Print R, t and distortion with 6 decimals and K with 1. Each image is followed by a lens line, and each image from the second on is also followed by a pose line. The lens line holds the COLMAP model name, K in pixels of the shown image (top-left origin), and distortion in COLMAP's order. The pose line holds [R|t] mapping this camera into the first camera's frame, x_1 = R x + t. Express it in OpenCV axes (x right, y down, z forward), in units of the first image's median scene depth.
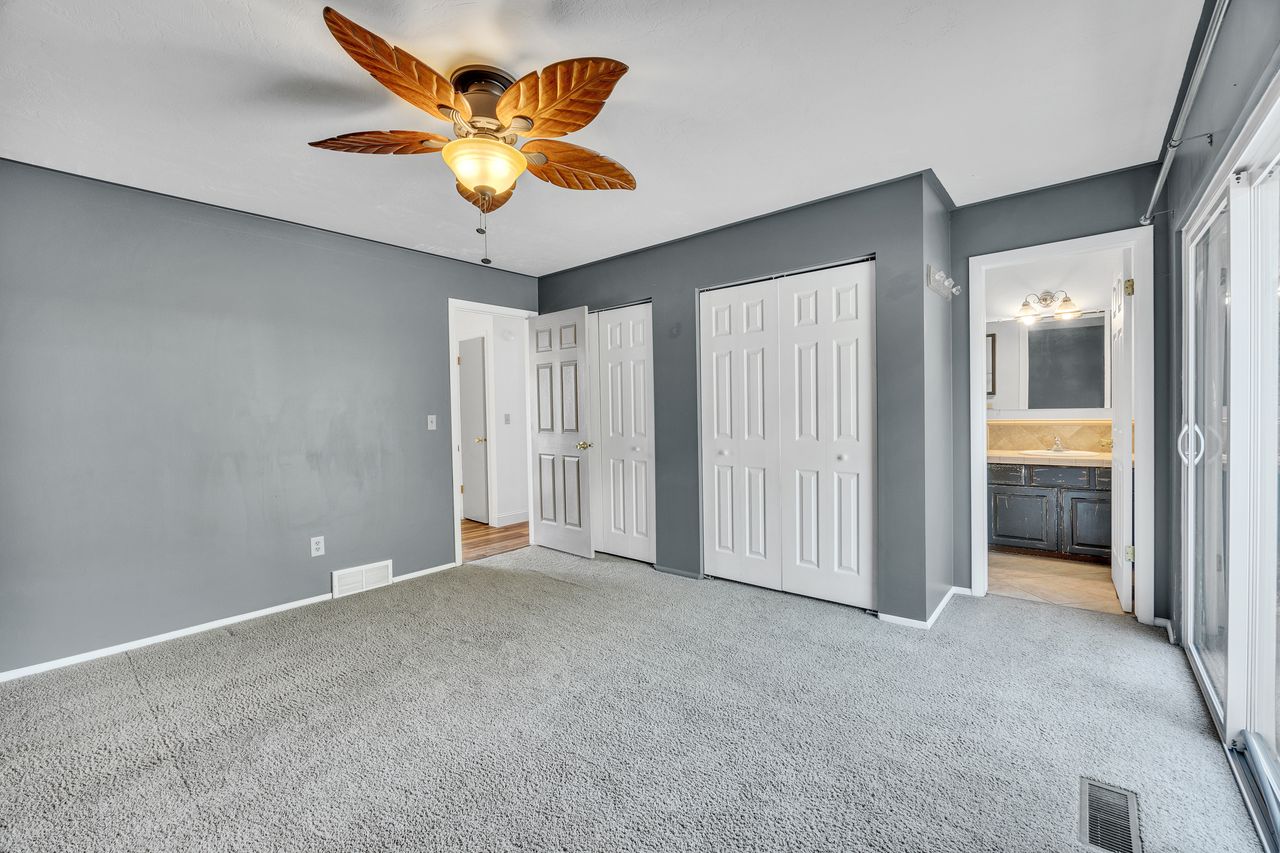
lens RADIAL K [[532.3, 0, 638.9], [0, 532.3, 422.8], [0, 0, 1]] dist [-0.013520, 0.000864]
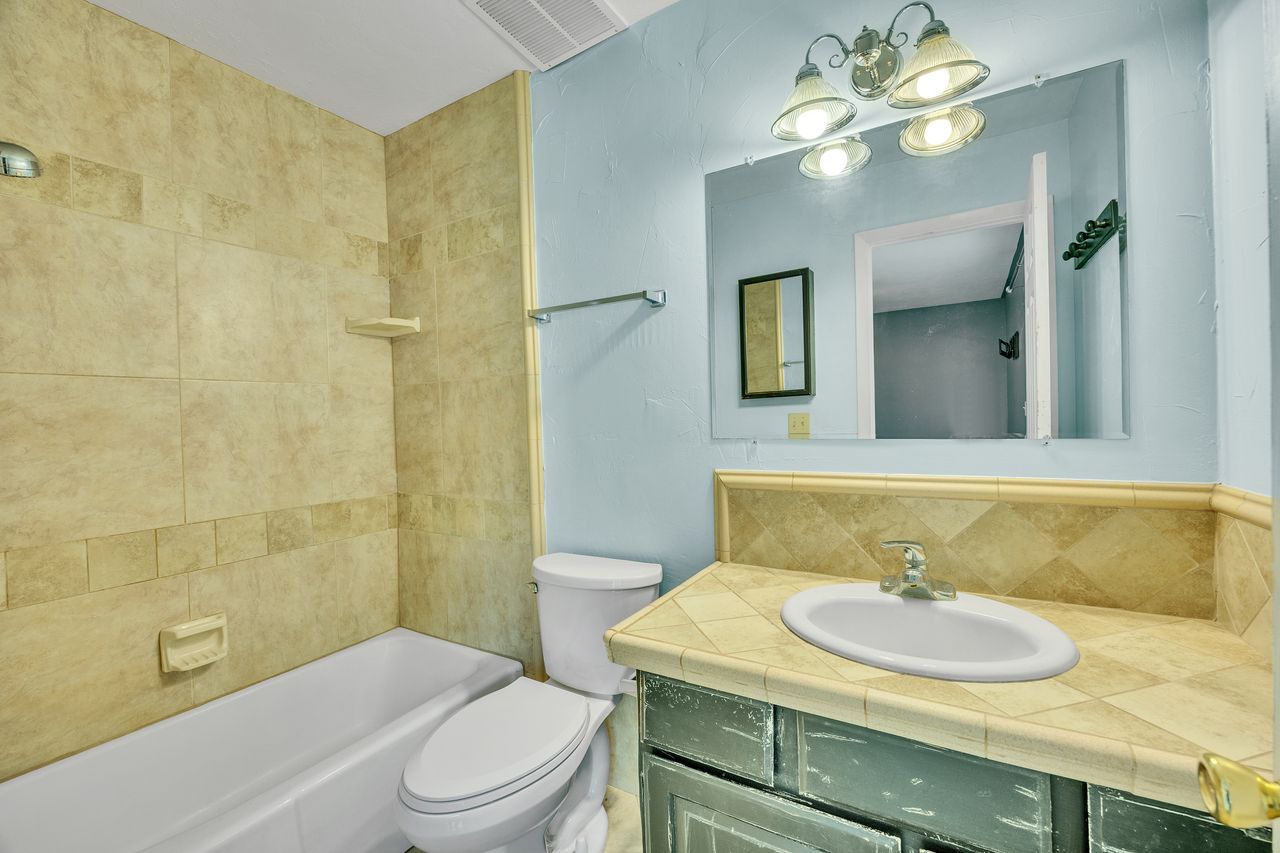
lens RADIAL K [[532.3, 0, 639.1], [0, 532.3, 426.3], [0, 0, 1]] dist [-0.013520, 0.000864]
pose [[0.988229, -0.007077, 0.152820, 0.604073], [0.009027, 0.999886, -0.012066, -0.031971], [-0.152717, 0.013303, 0.988180, 0.741920]]
